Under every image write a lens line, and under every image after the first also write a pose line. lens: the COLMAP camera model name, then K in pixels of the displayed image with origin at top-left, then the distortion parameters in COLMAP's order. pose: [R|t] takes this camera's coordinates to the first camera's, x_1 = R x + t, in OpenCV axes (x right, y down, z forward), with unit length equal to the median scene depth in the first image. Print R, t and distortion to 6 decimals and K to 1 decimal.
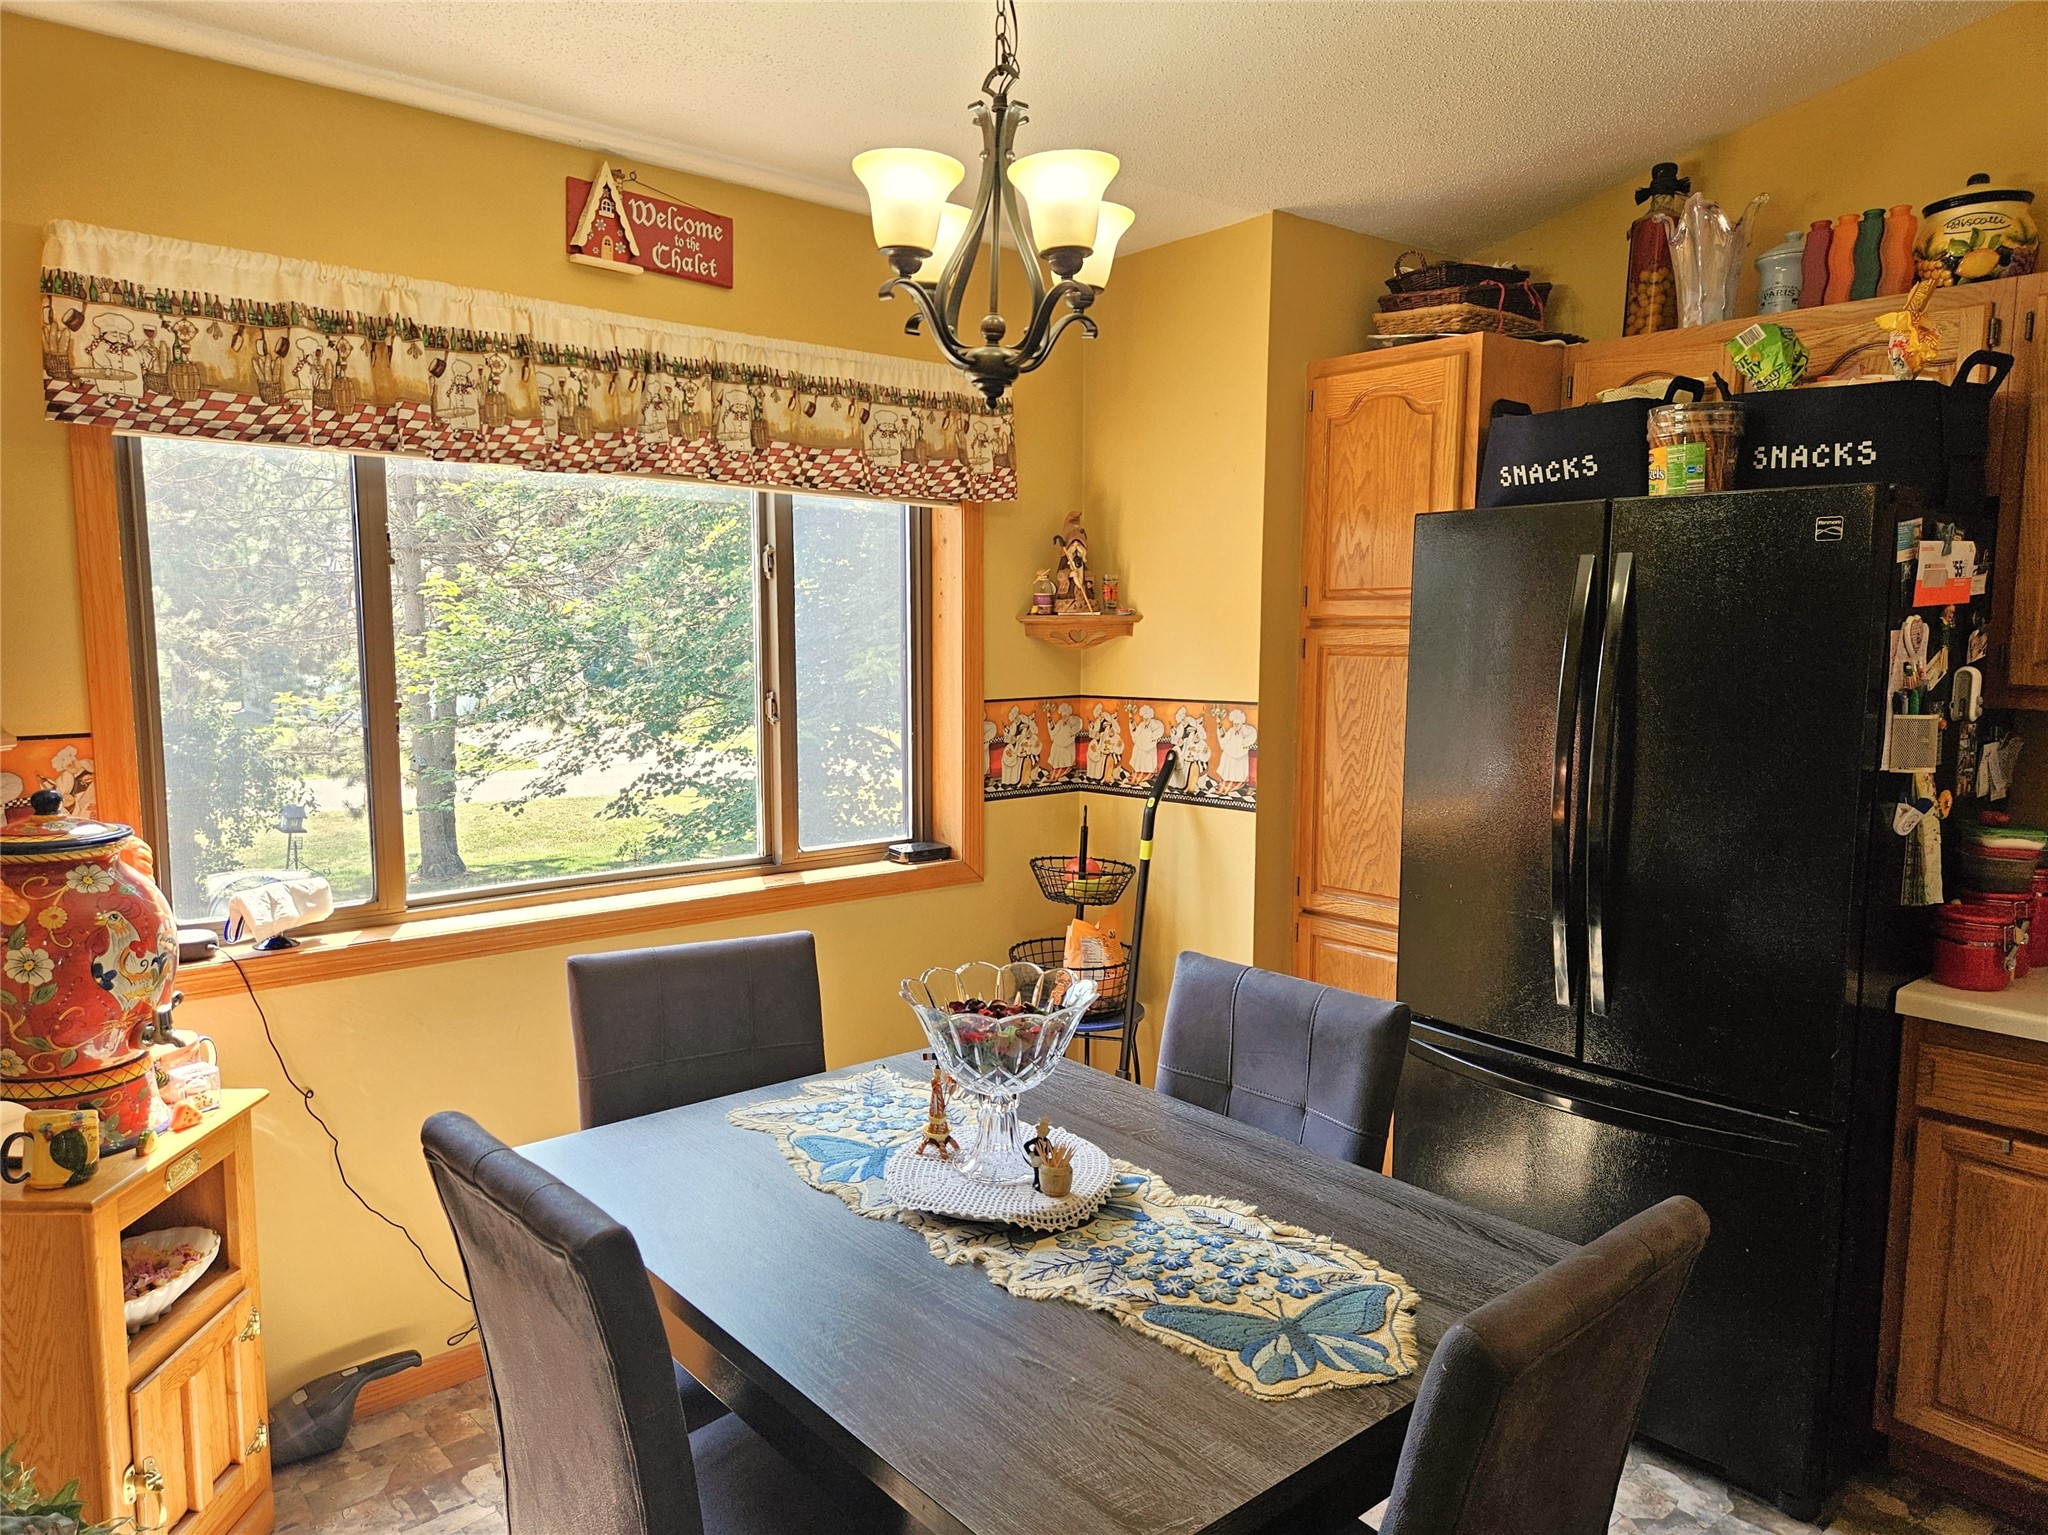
lens RADIAL K [[1416.7, 0, 1024.0], [0, 1416.7, 767.5], [0, 0, 1]] dist [0.050902, -0.029572]
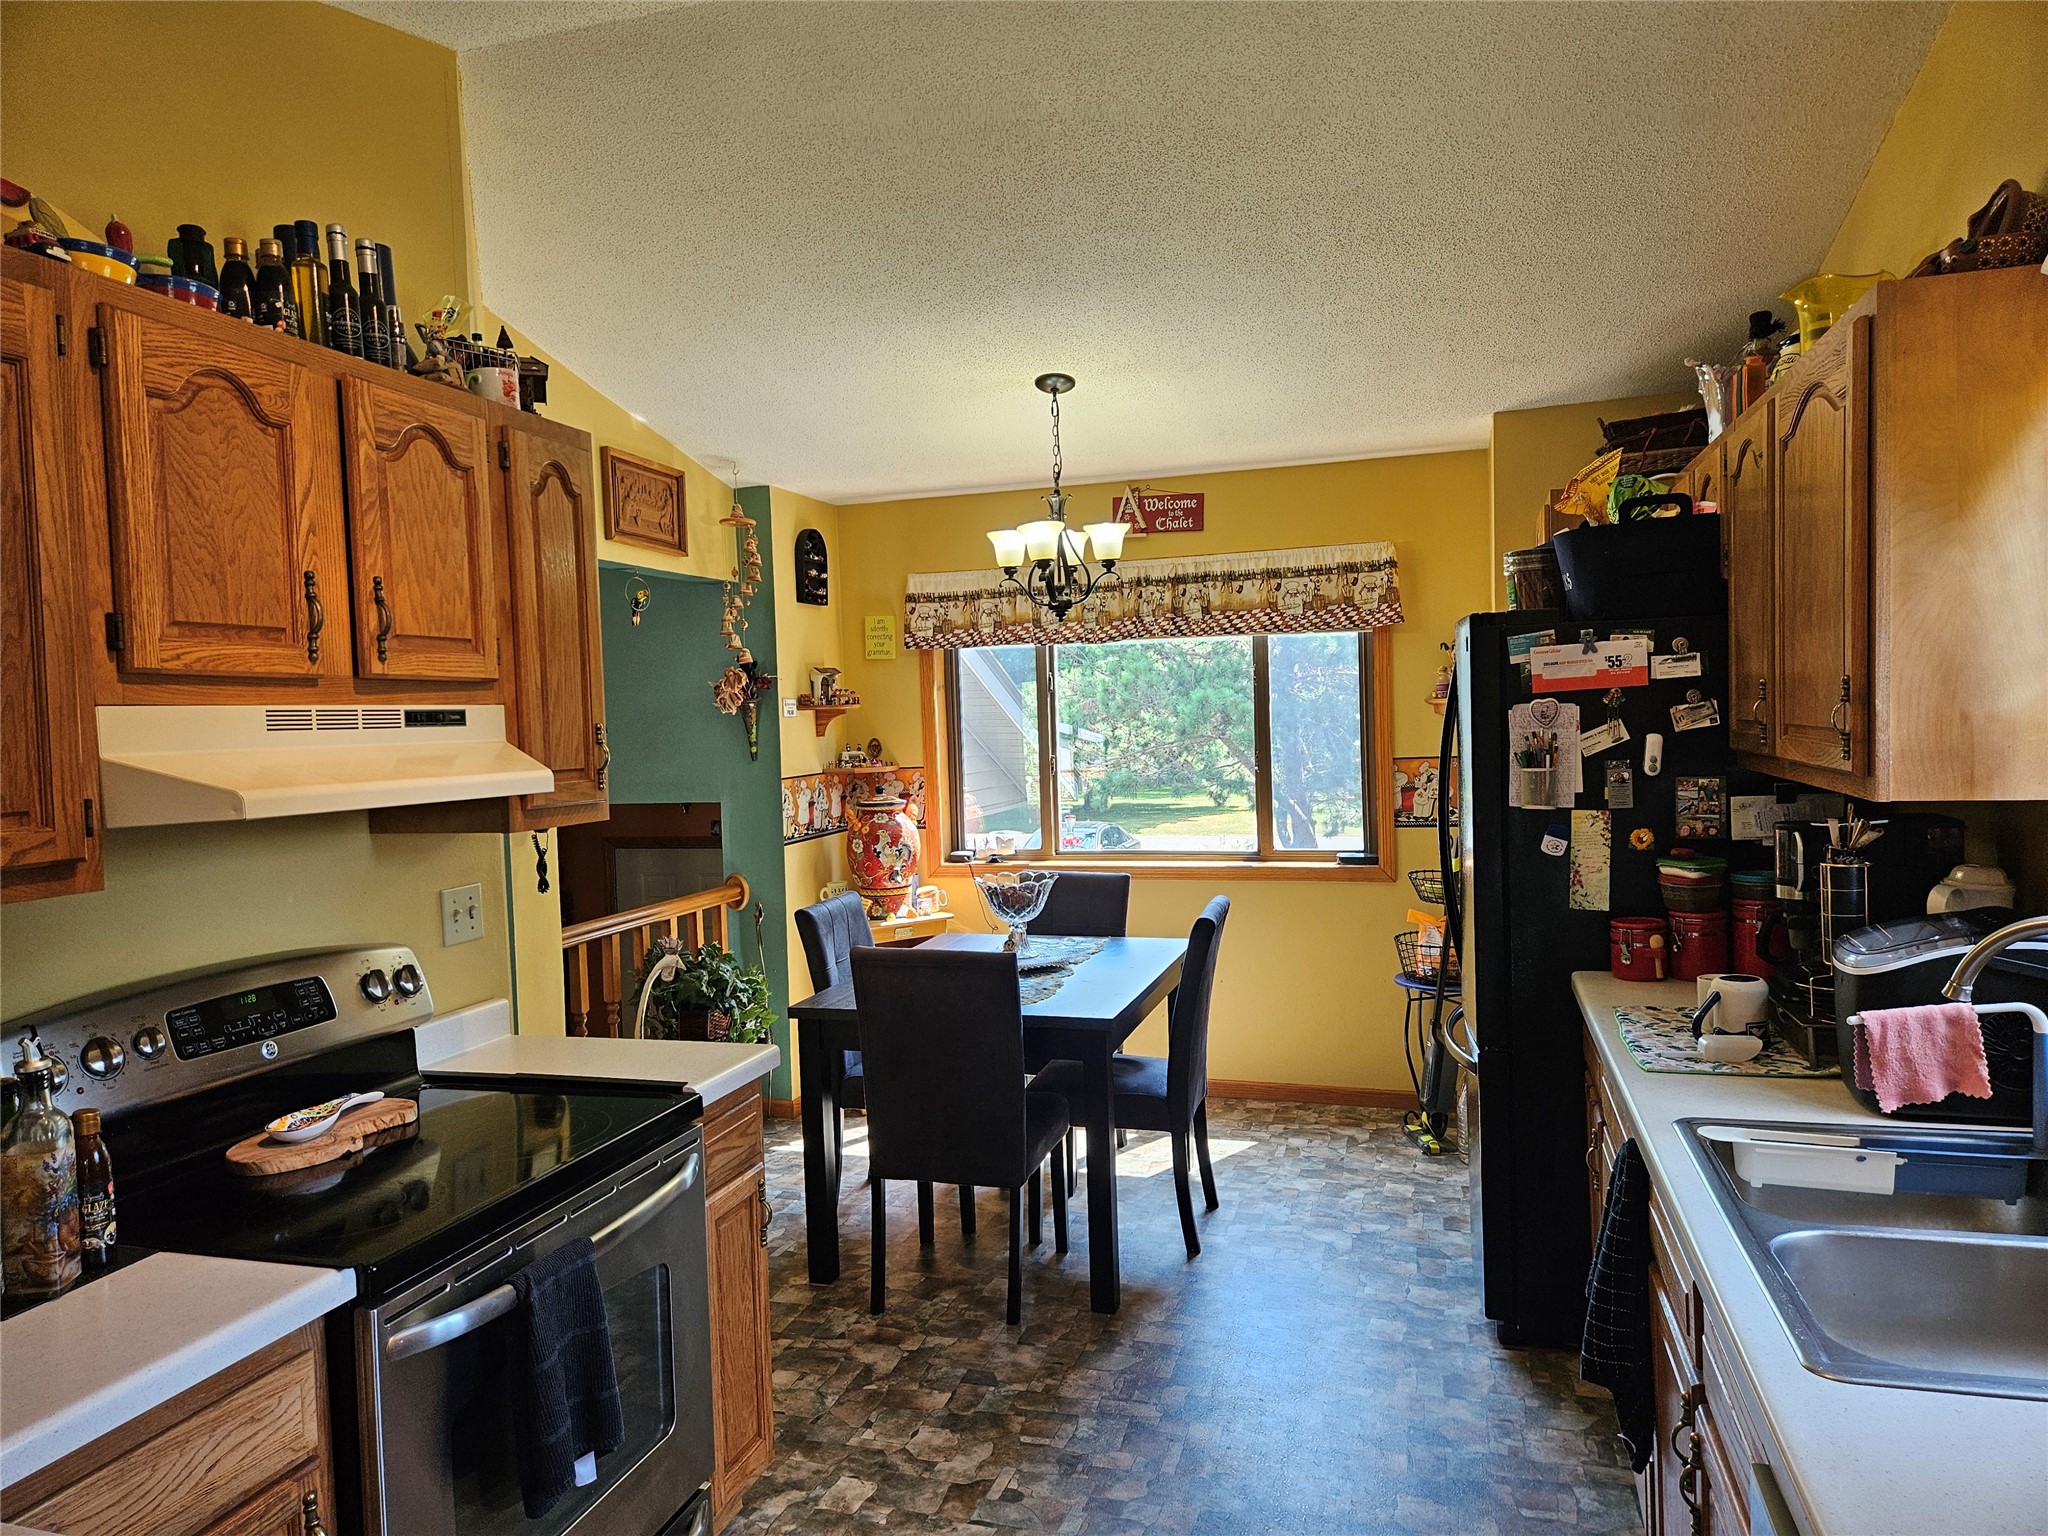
lens RADIAL K [[1352.8, 0, 1007.7], [0, 1352.8, 773.8], [0, 0, 1]] dist [0.073045, -0.062046]
pose [[0.519479, 0.006650, -0.854457, 1.190181], [-0.054049, 0.998223, -0.025091, 0.032262], [0.852772, 0.059217, 0.518915, -0.096152]]
